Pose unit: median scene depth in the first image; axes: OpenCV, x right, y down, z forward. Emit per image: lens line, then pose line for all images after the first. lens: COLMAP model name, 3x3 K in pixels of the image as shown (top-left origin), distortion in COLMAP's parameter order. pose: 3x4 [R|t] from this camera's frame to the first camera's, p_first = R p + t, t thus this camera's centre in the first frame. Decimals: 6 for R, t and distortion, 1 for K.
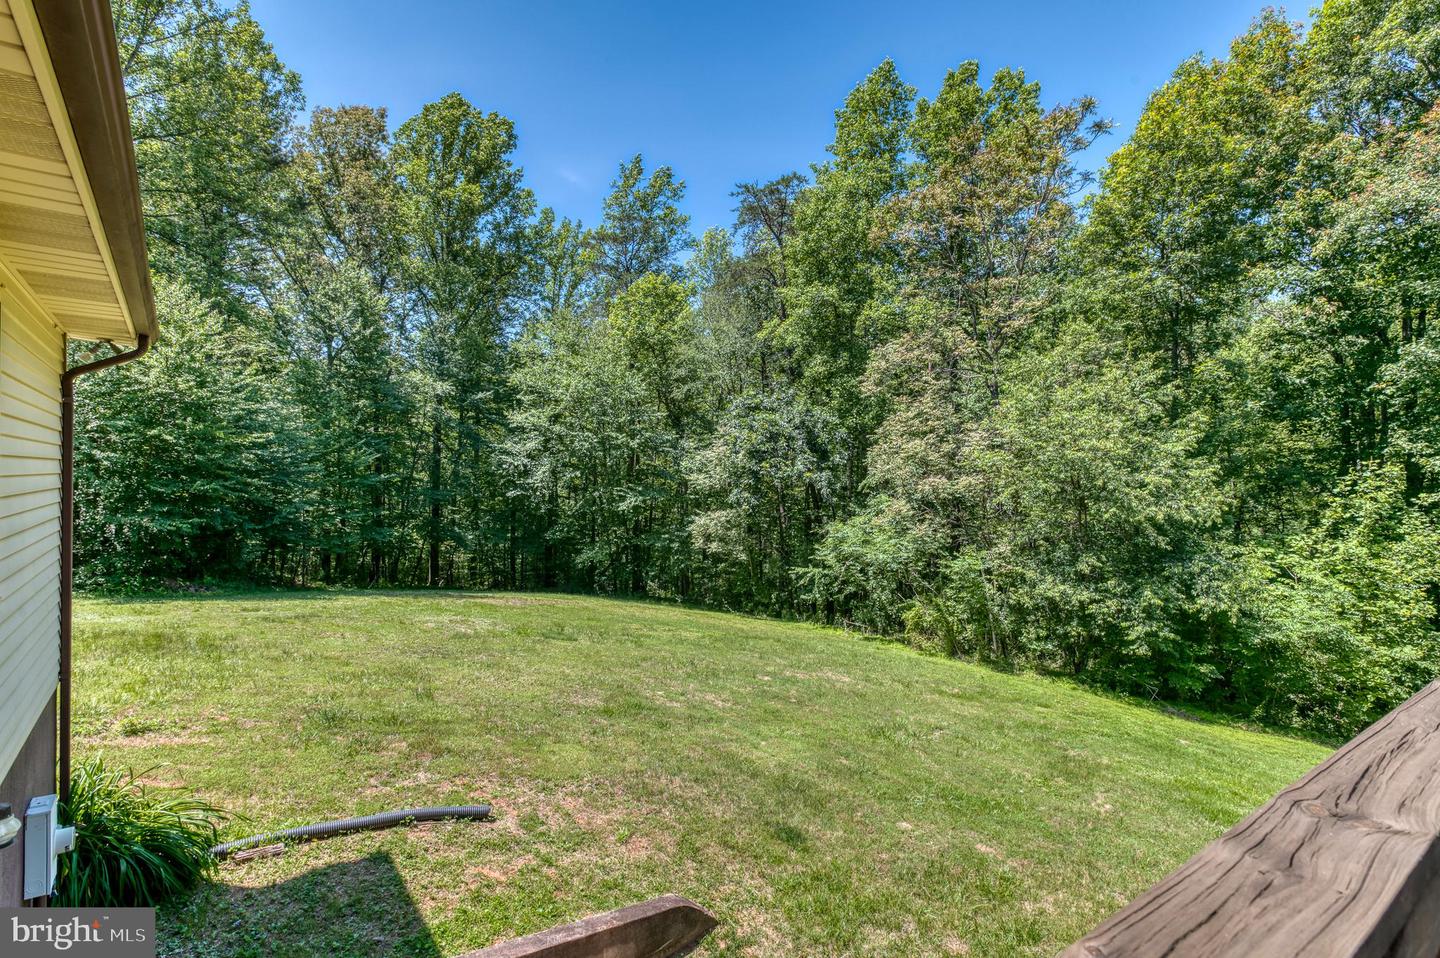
lens RADIAL K [[714.4, 0, 737.8], [0, 714.4, 471.2], [0, 0, 1]] dist [-0.001299, -0.000237]
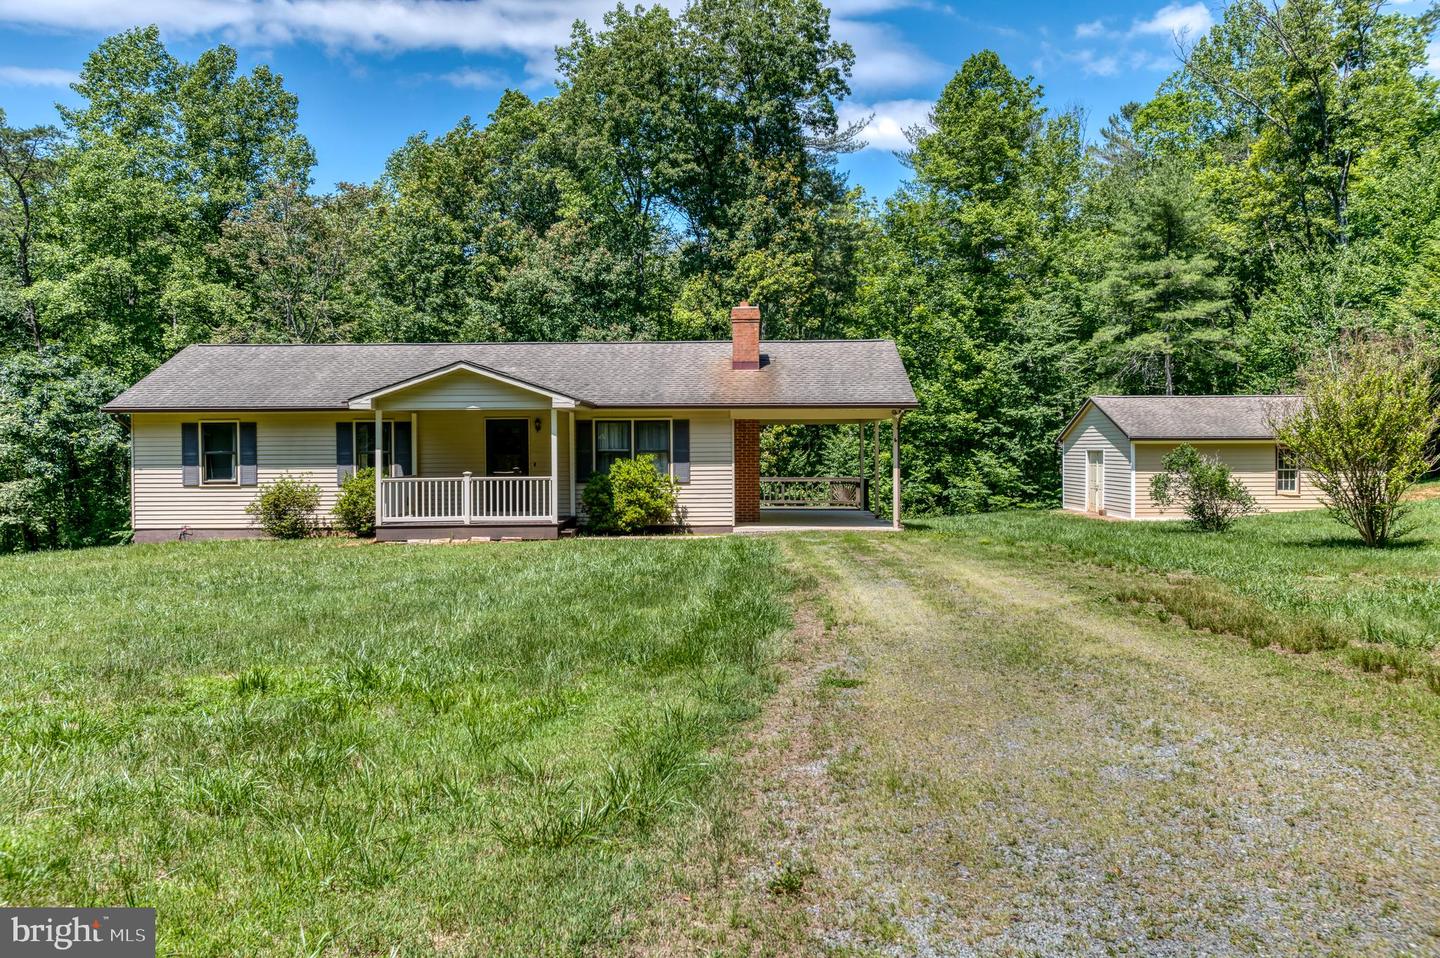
lens RADIAL K [[1224.8, 0, 719.8], [0, 1224.8, 476.8], [0, 0, 1]] dist [0.090002, 0.006717]
pose [[0.630910, -0.042046, 0.774716, -0.678094], [0.009994, 0.998888, 0.046074, -0.018562], [-0.775792, -0.021326, 0.630629, -0.749317]]
